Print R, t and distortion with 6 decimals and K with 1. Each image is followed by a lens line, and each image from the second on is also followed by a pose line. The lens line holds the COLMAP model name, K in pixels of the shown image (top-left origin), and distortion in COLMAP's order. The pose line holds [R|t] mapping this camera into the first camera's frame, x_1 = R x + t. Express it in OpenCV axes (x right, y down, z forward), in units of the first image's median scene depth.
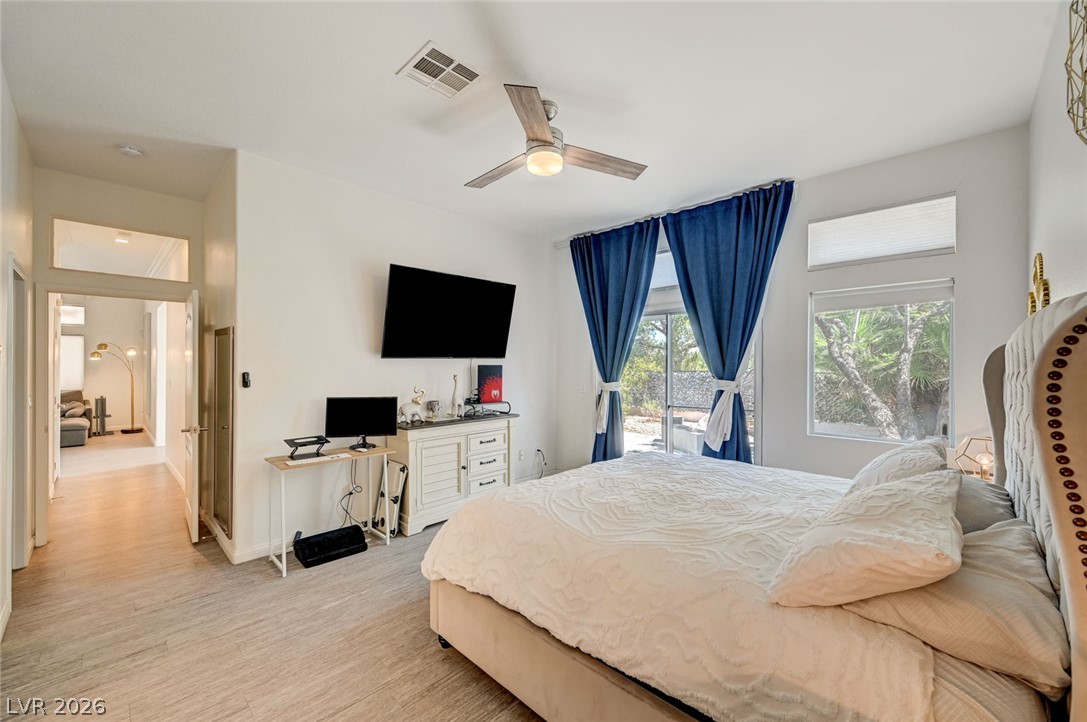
lens RADIAL K [[433.4, 0, 546.5], [0, 433.4, 366.1], [0, 0, 1]] dist [-0.002246, 0.000029]
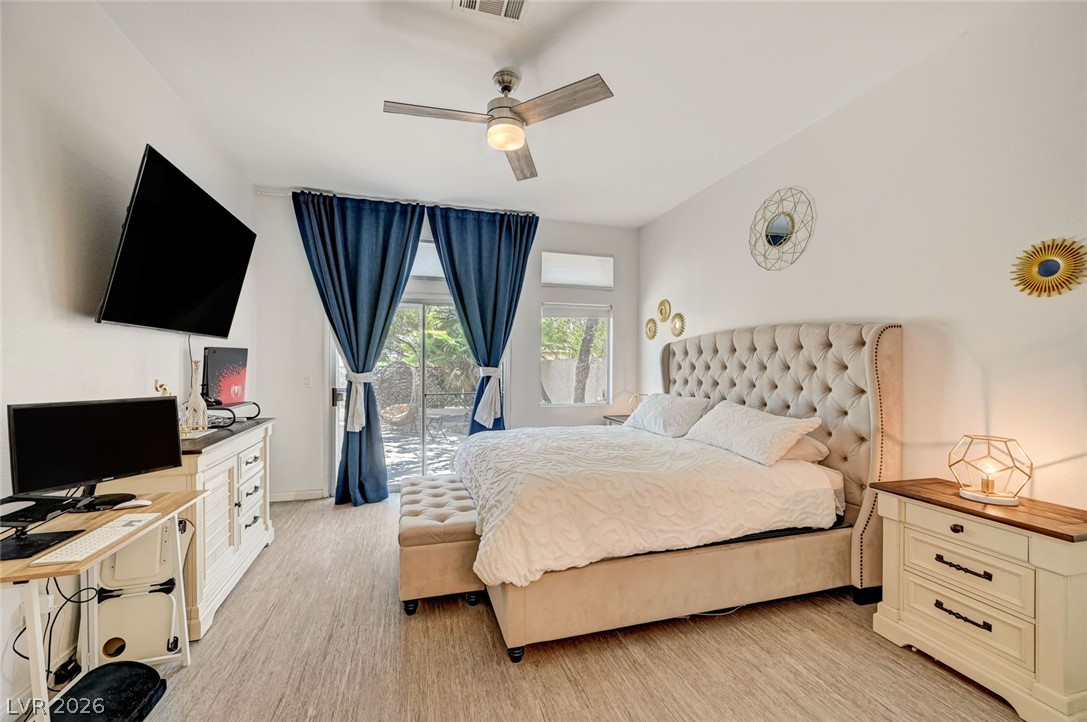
lens RADIAL K [[438.4, 0, 535.9], [0, 438.4, 376.8], [0, 0, 1]] dist [0.001707, 0.000320]
pose [[0.486216, -0.020708, 0.873593, -0.533069], [0.000109, 0.999721, 0.023637, 0.028371], [-0.873839, -0.011397, 0.486083, 0.293766]]
